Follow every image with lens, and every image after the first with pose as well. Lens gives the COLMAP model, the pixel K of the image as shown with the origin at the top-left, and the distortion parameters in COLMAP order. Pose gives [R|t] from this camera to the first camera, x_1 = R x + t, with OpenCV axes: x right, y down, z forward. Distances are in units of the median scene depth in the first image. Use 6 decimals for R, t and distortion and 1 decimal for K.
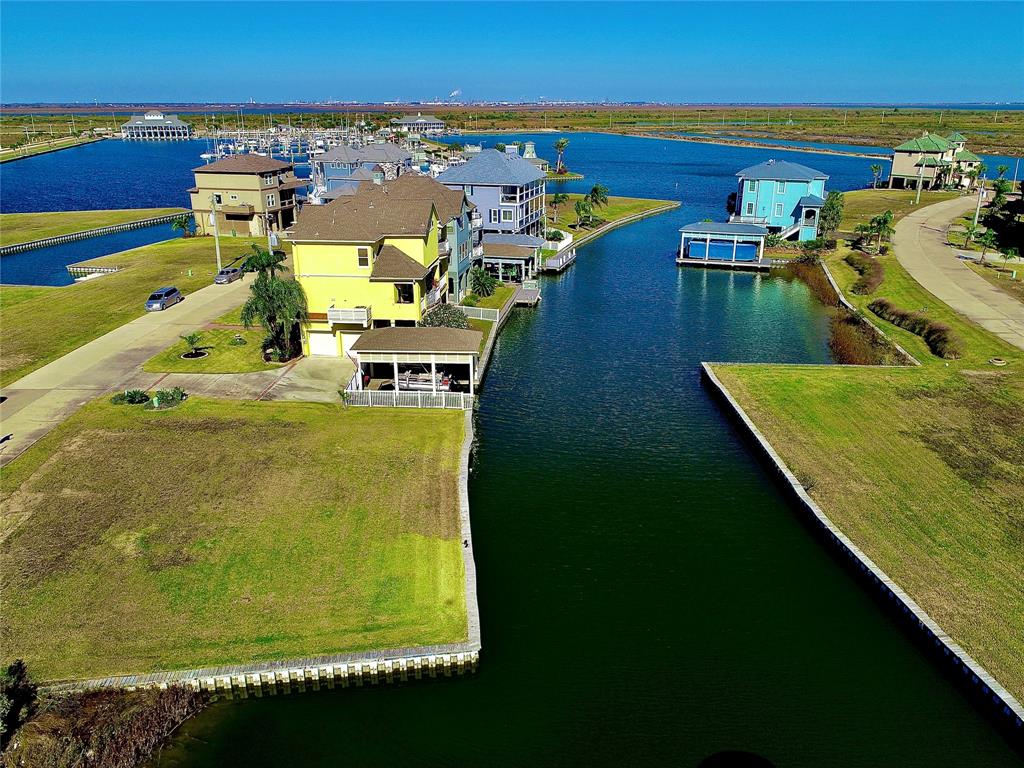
lens RADIAL K [[756.2, 0, 512.0], [0, 756.2, 384.0], [0, 0, 1]] dist [0.000588, 0.001274]
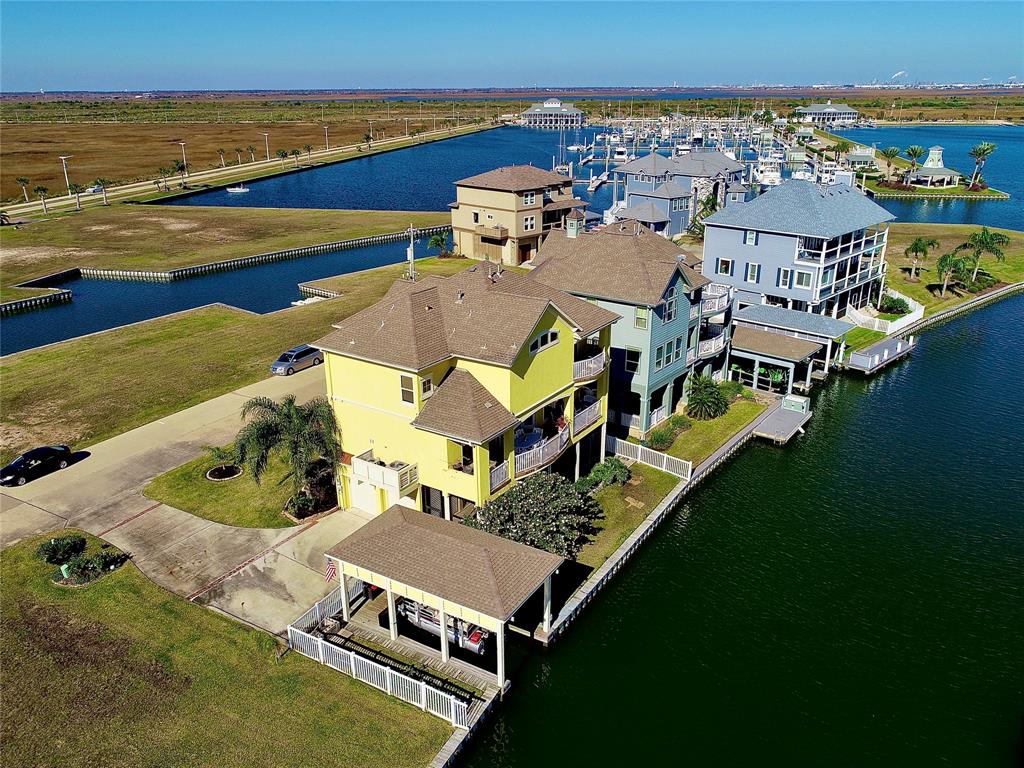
lens RADIAL K [[776.6, 0, 521.0], [0, 776.6, 384.1], [0, 0, 1]] dist [0.000590, 0.001999]
pose [[0.881524, 0.164594, -0.442521, 0.093607], [-0.160257, 0.985933, 0.047474, -0.122762], [0.444110, 0.029068, 0.895501, 0.267239]]
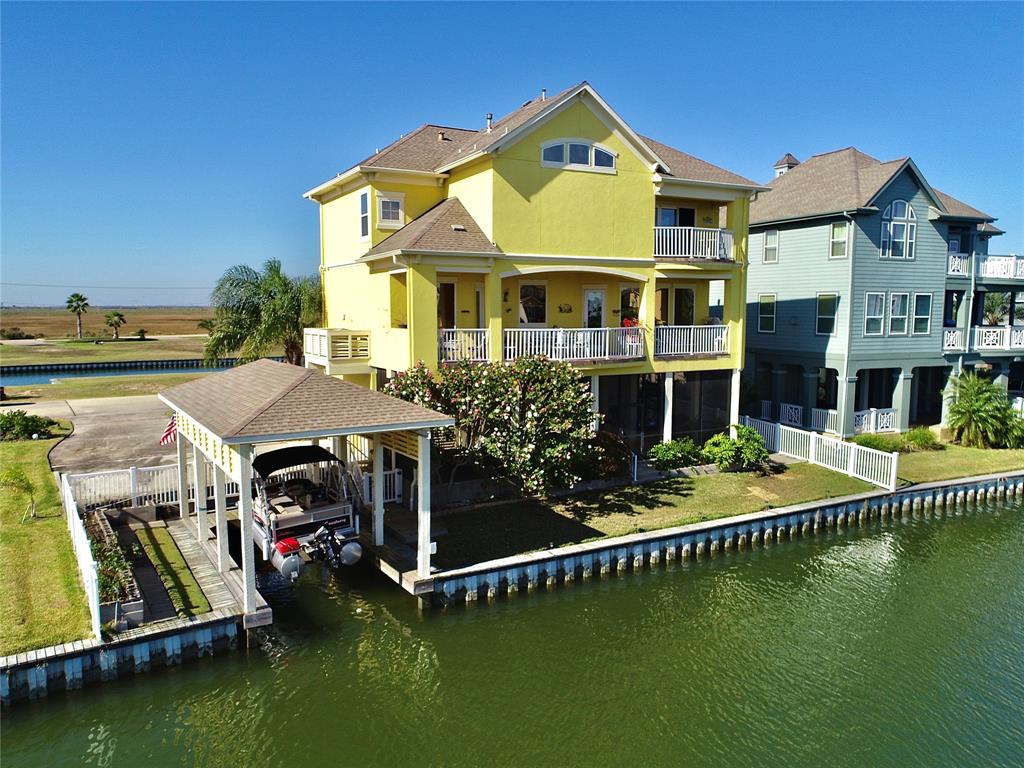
lens RADIAL K [[773.7, 0, 521.3], [0, 773.7, 384.3], [0, 0, 1]] dist [-0.003913, -0.001944]
pose [[0.561902, 0.083355, -0.822994, 0.122519], [-0.287551, 0.952546, -0.099850, -0.033351], [0.775617, 0.292758, 0.559206, 0.483033]]
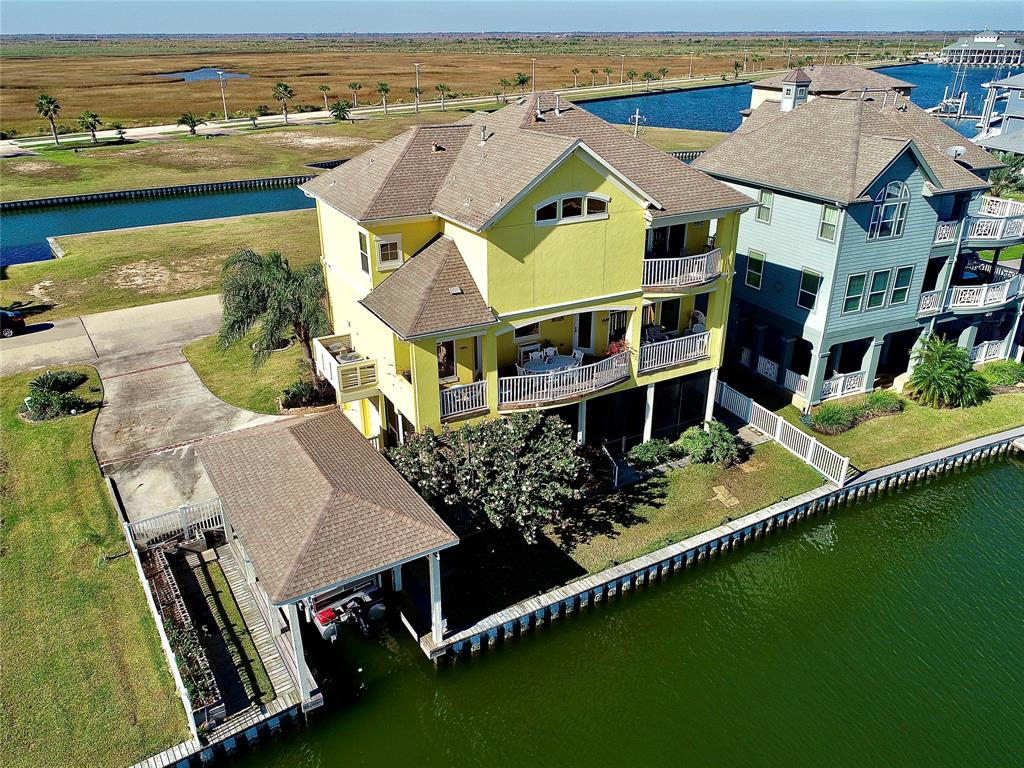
lens RADIAL K [[776.6, 0, 521.0], [0, 776.6, 384.1], [0, 0, 1]] dist [0.000590, 0.001999]
pose [[0.563927, 0.341293, -0.752001, 0.123706], [-0.286365, 0.934921, 0.209565, -0.122569], [0.774585, 0.097168, 0.624962, 0.450705]]
